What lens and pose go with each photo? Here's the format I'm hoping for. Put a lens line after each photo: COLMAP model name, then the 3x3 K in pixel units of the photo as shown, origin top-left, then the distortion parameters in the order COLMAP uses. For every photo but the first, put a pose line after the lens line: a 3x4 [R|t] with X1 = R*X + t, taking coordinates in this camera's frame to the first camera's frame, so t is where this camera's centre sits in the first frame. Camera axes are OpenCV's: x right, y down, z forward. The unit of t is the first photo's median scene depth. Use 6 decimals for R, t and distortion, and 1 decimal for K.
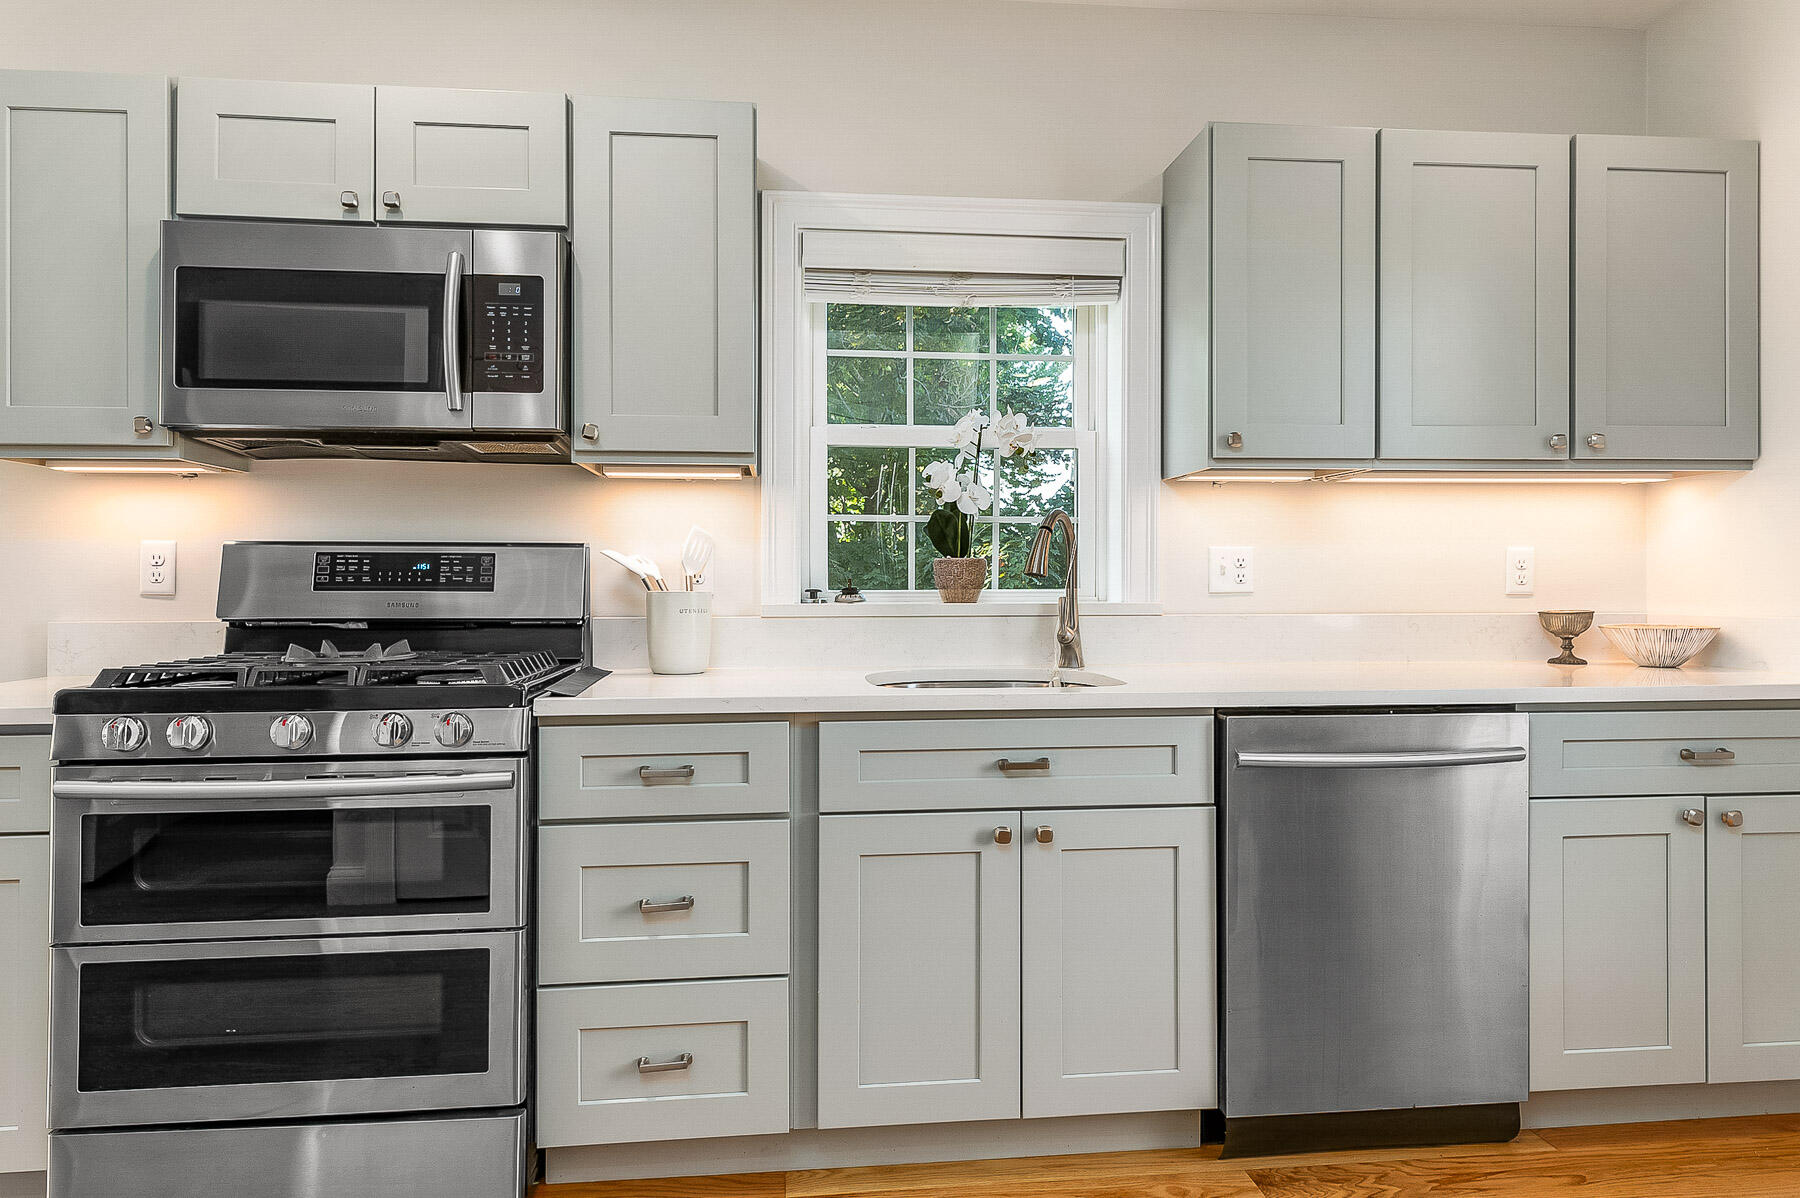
lens RADIAL K [[1030.7, 0, 896.2], [0, 1030.7, 579.5], [0, 0, 1]] dist [0.030479, -0.018862]
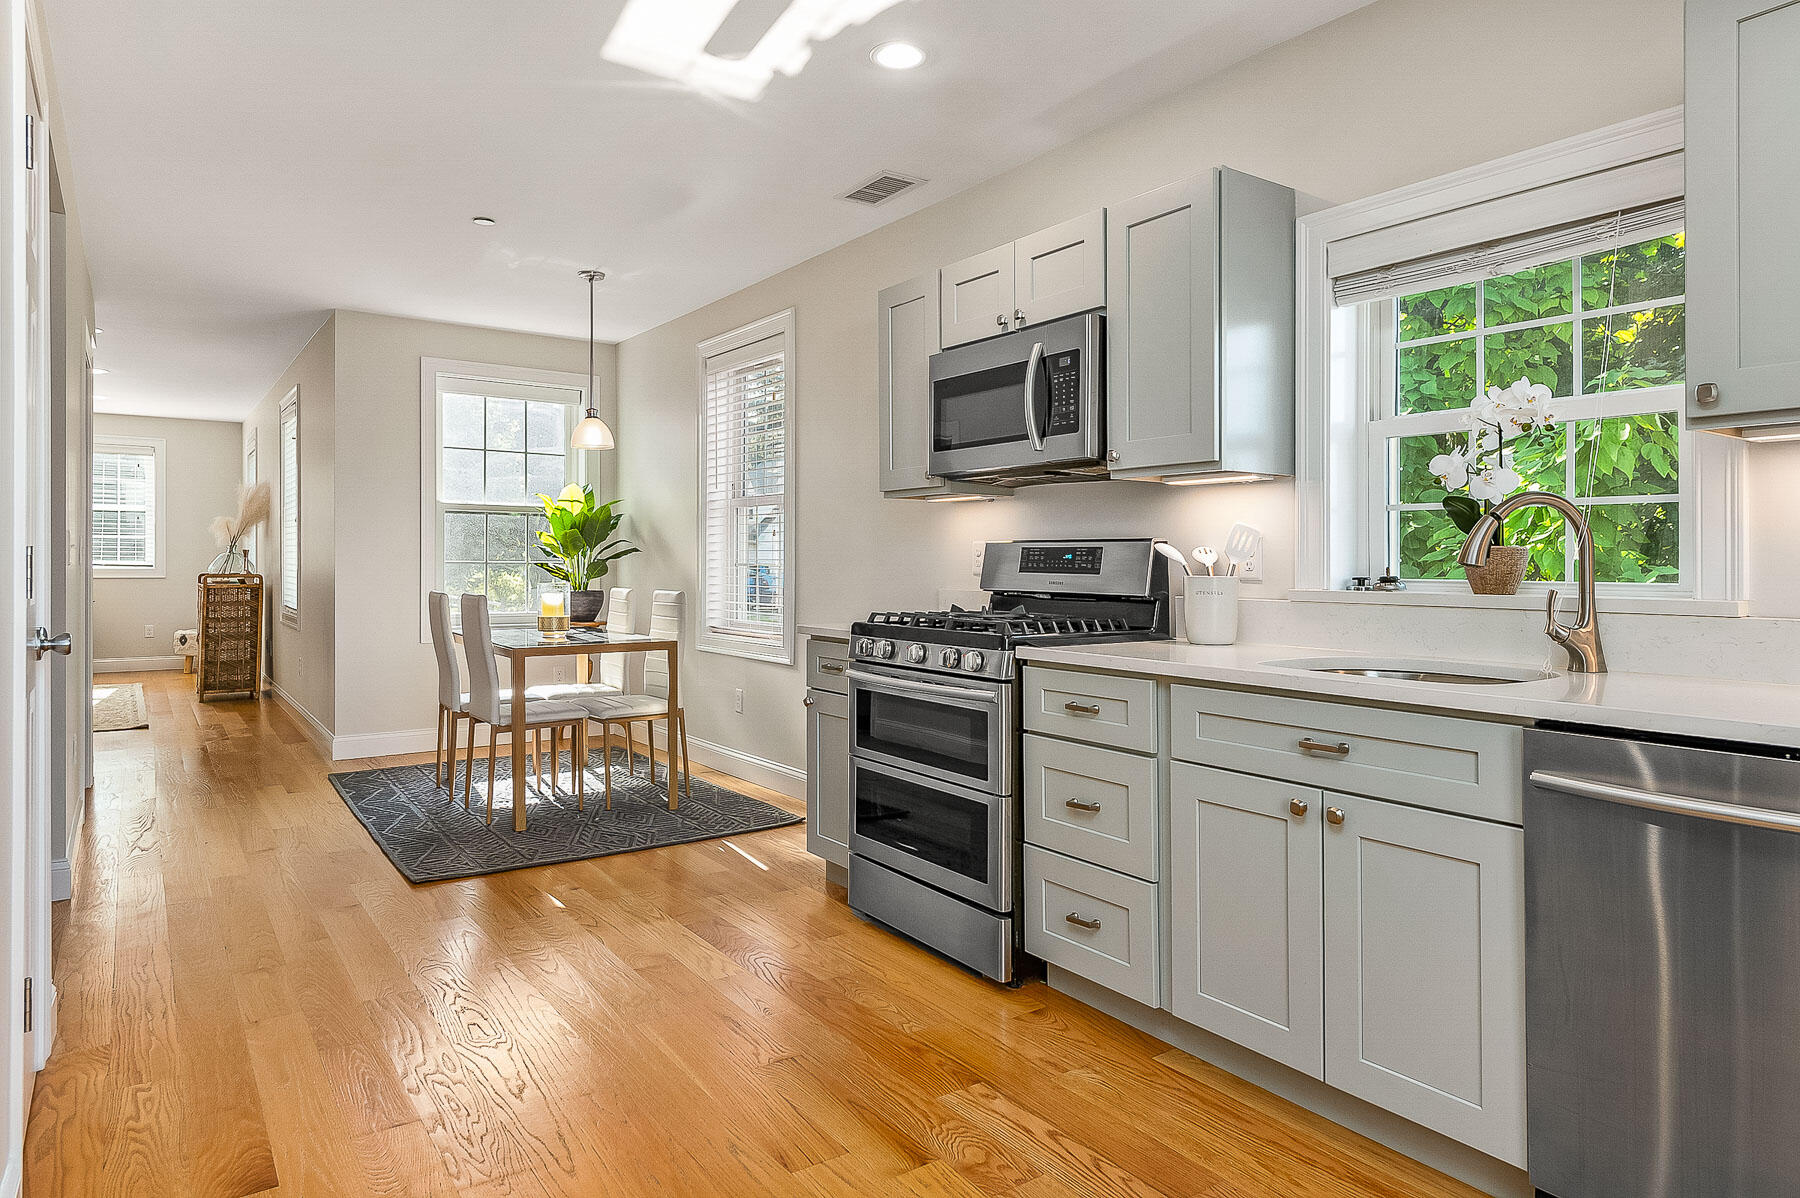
lens RADIAL K [[1079.8, 0, 904.9], [0, 1079.8, 555.3], [0, 0, 1]] dist [-0.002206, -0.000591]
pose [[0.498710, 0.000141, -0.866769, 0.847029], [-0.009085, 0.999946, -0.005064, -0.005684], [0.866721, 0.010400, 0.498684, 0.079443]]
